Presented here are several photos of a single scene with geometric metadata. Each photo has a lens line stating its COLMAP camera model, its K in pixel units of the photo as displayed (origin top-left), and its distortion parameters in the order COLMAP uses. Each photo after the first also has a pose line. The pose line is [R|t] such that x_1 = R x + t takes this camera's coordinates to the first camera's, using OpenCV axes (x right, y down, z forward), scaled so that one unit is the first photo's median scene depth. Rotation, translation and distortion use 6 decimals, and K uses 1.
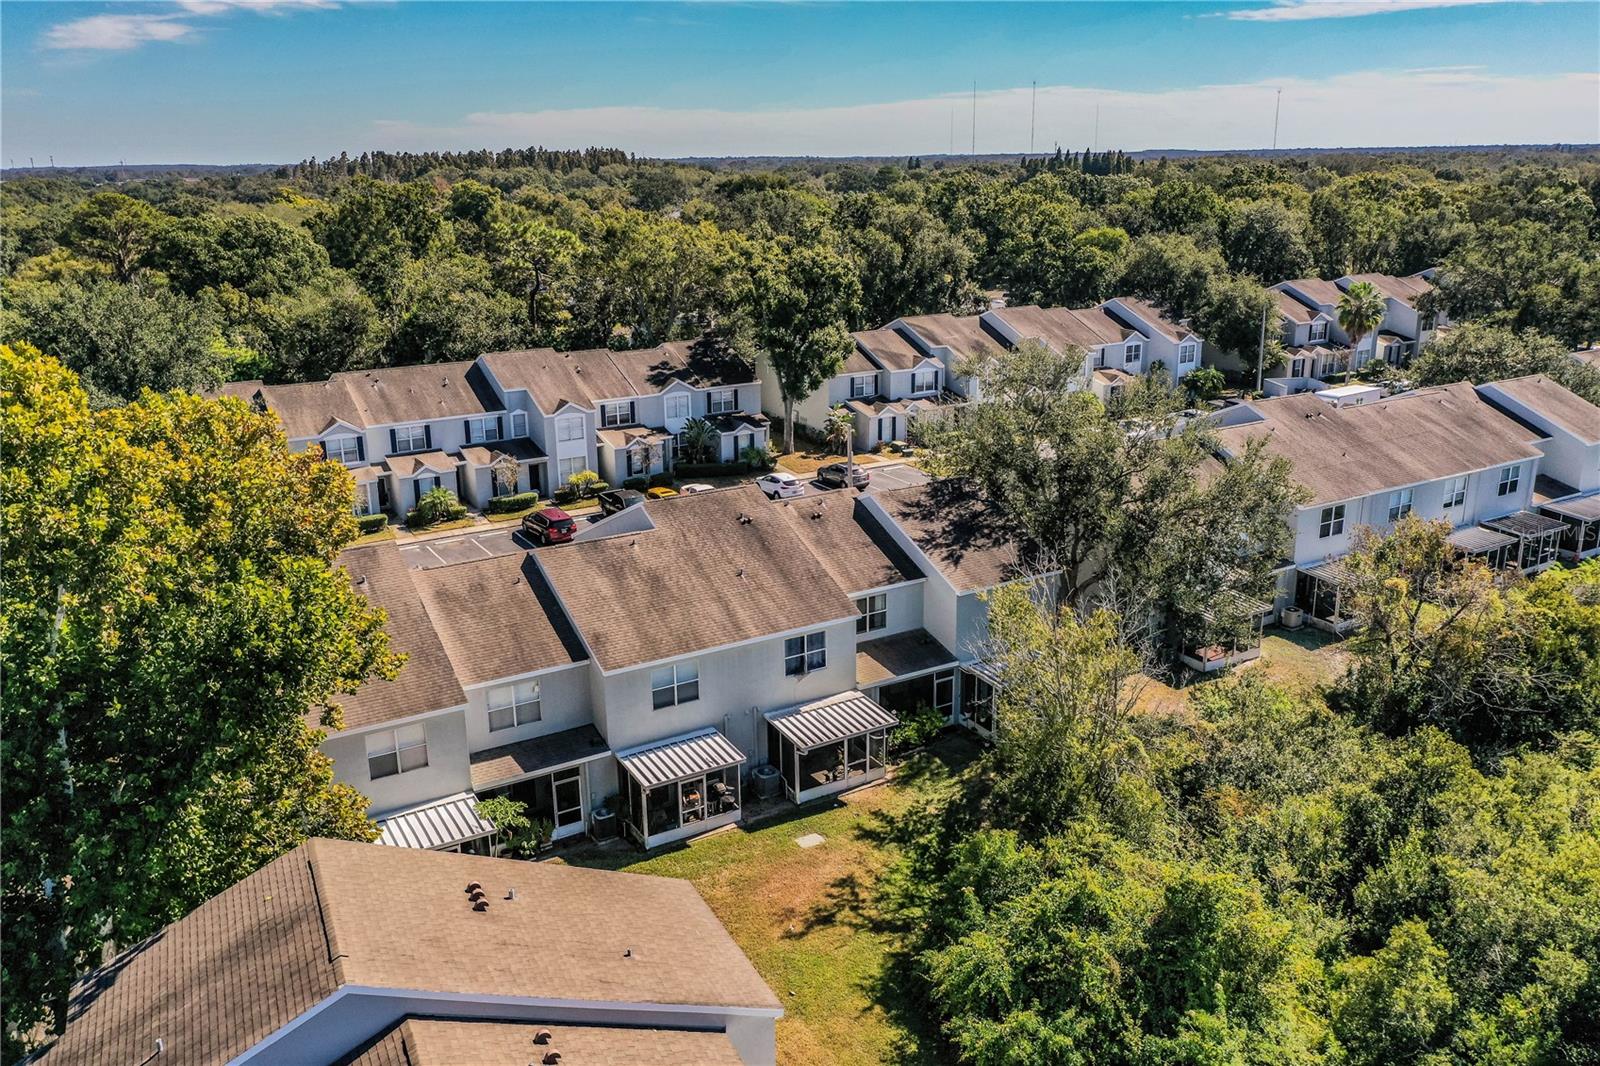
lens RADIAL K [[1258.0, 0, 800.0], [0, 1258.0, 533.0], [0, 0, 1]] dist [0.001296, 0.000072]
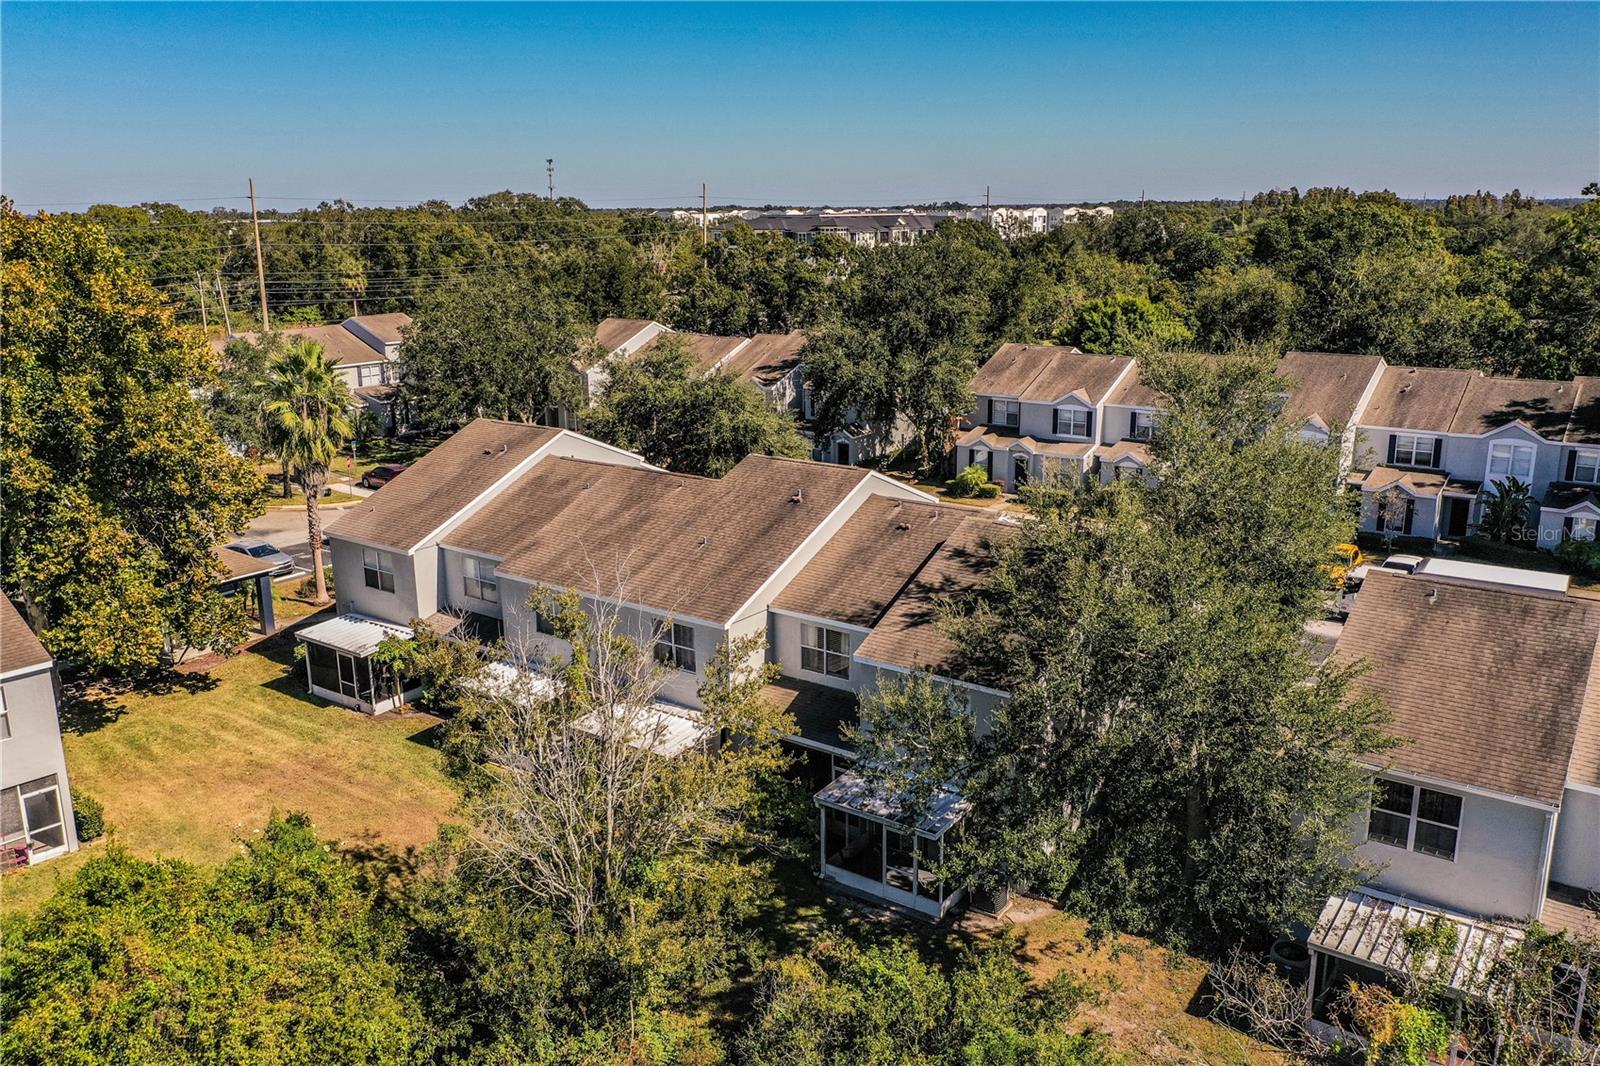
lens RADIAL K [[1258.0, 0, 800.0], [0, 1258.0, 533.0], [0, 0, 1]] dist [0.001296, 0.000072]
pose [[0.392236, 0.239183, -0.888224, 0.532591], [-0.257593, 0.955530, 0.143556, -0.082421], [0.883061, 0.172492, 0.436405, 0.477080]]
